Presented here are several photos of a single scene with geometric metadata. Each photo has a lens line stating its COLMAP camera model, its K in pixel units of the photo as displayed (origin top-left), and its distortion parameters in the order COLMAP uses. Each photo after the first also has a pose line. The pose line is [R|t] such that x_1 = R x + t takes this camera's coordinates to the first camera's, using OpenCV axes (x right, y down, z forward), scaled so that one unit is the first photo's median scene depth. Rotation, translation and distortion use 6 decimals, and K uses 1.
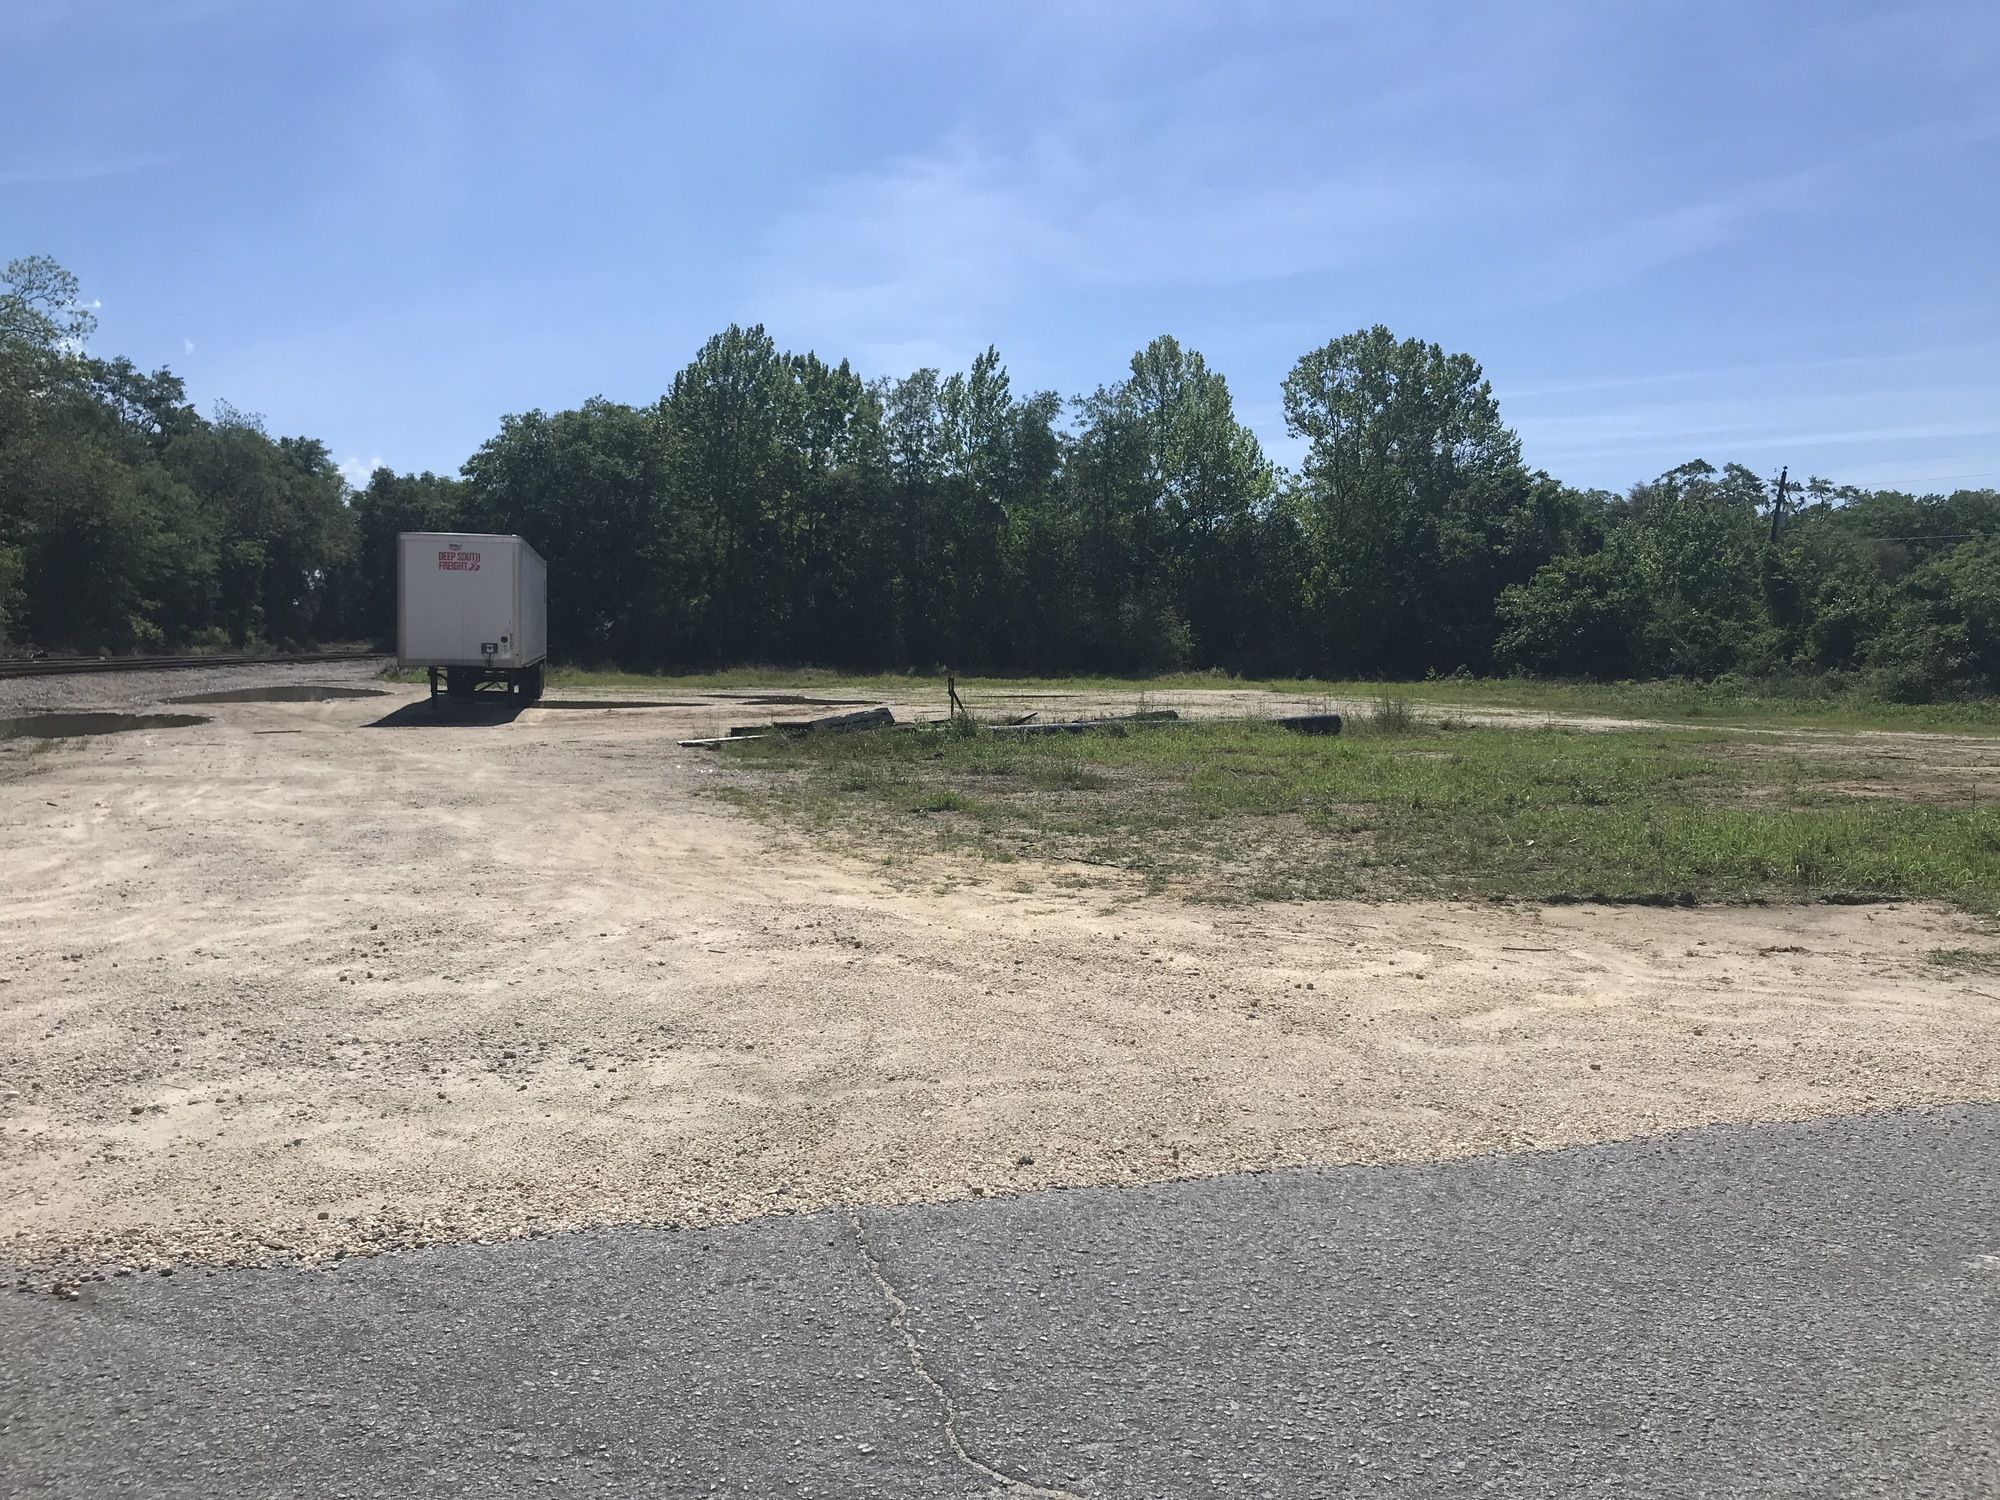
lens RADIAL K [[1609.6, 0, 984.1], [0, 1609.6, 749.4], [0, 0, 1]] dist [0.056606, -0.075621]
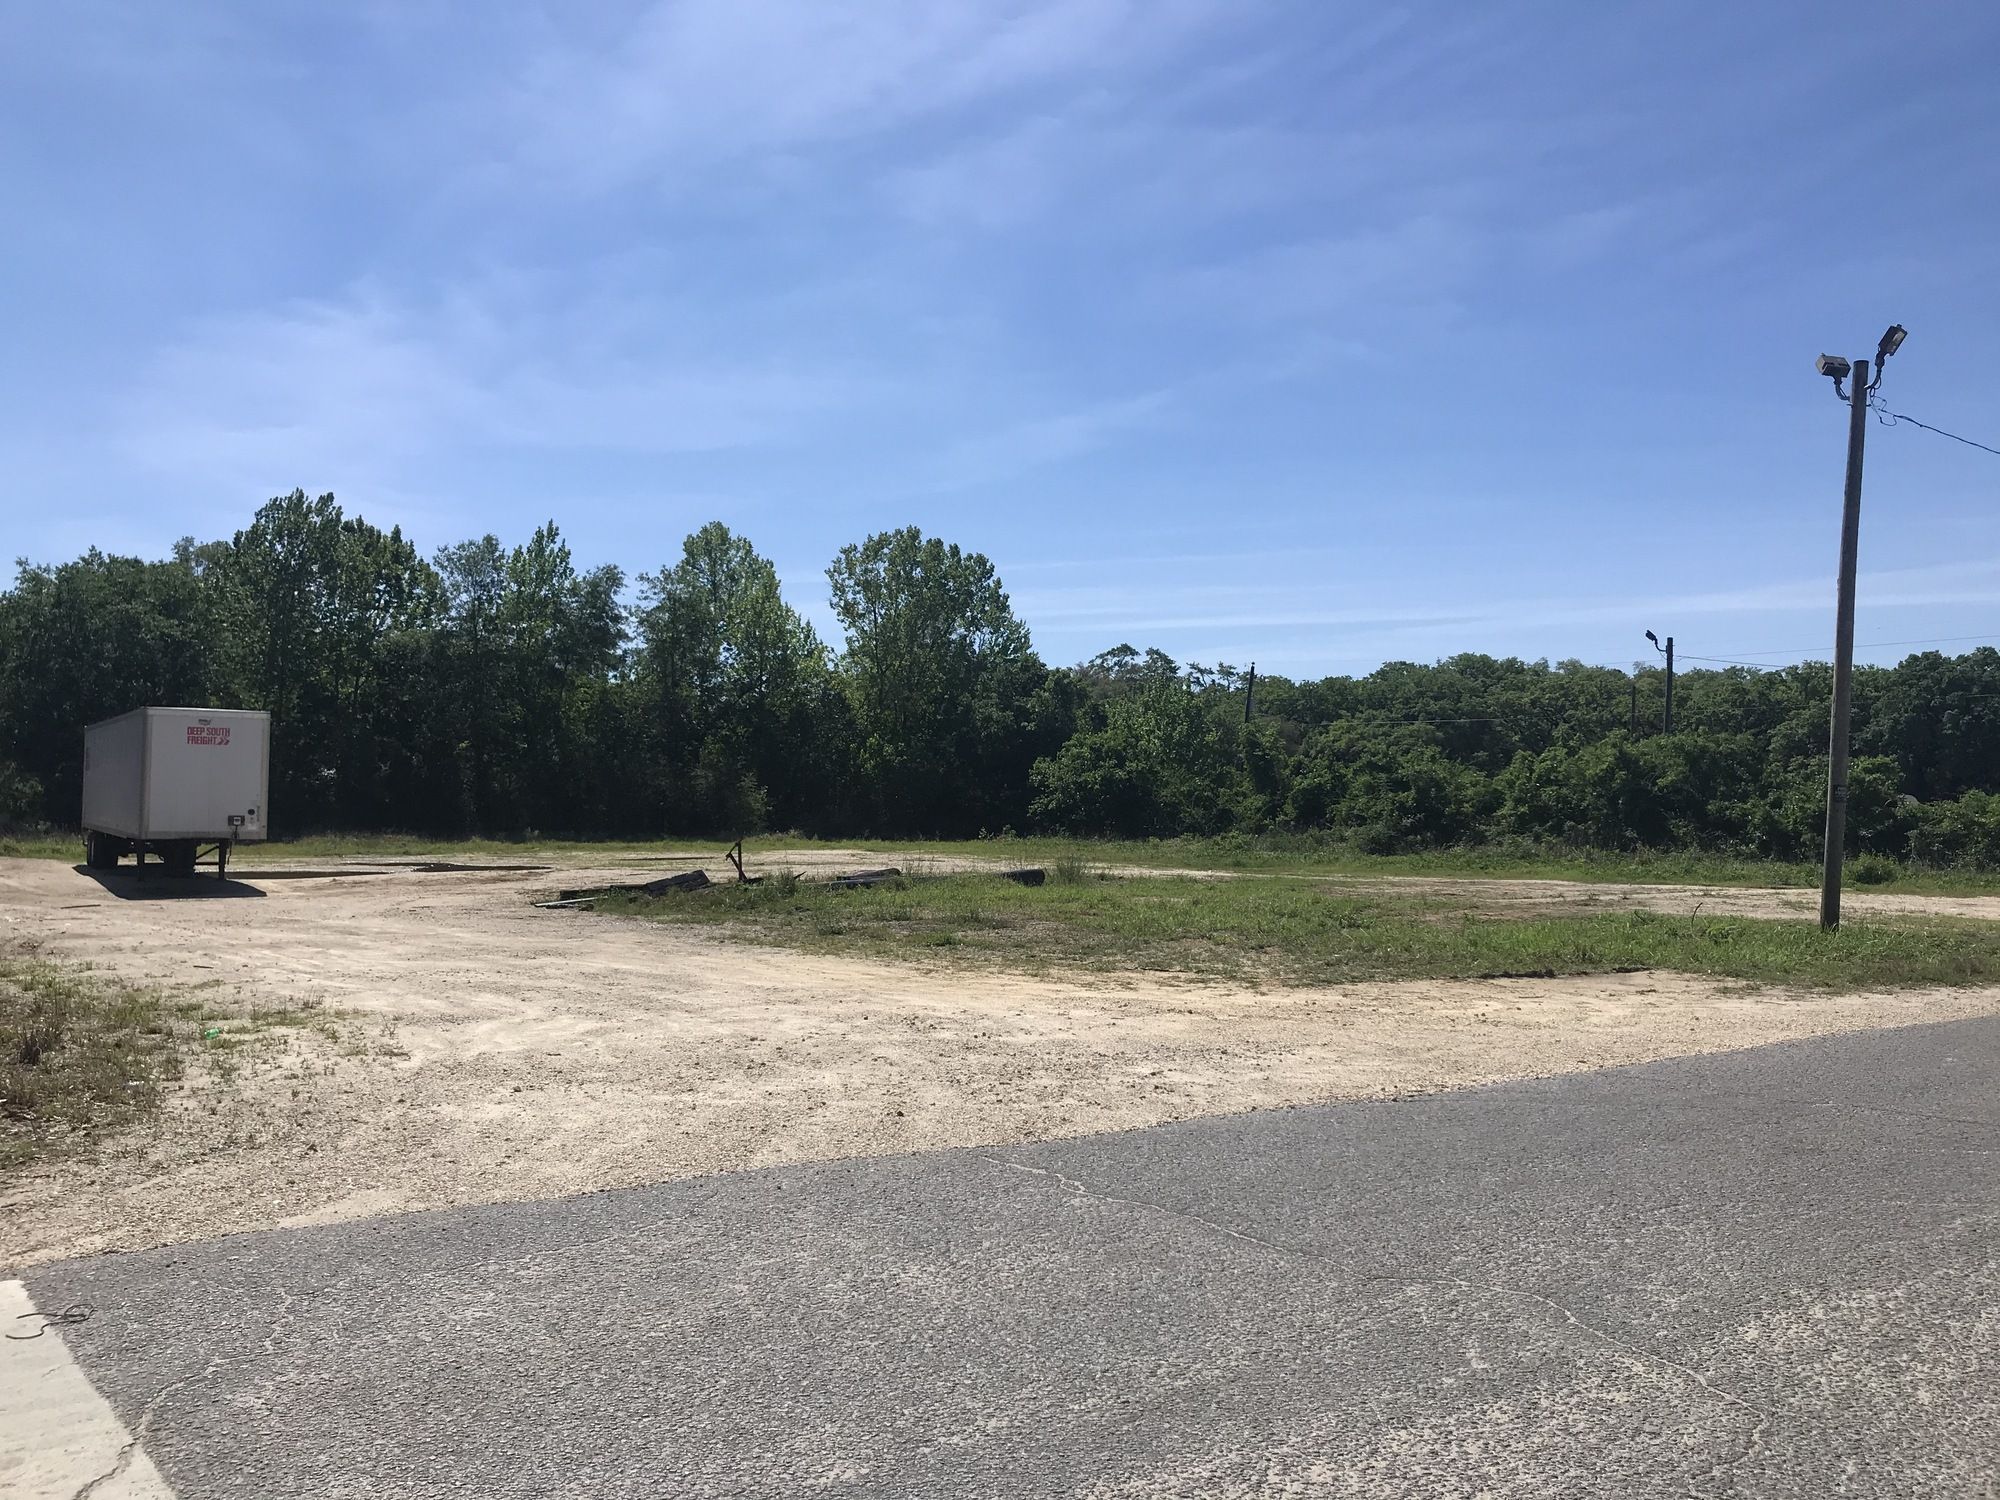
lens RADIAL K [[1609.6, 0, 984.1], [0, 1609.6, 749.4], [0, 0, 1]] dist [0.056606, -0.075621]
pose [[0.938982, 0.007832, 0.343876, -0.093336], [0.025982, 0.995270, -0.093613, 0.000351], [-0.342983, 0.096835, 0.934337, -0.053319]]
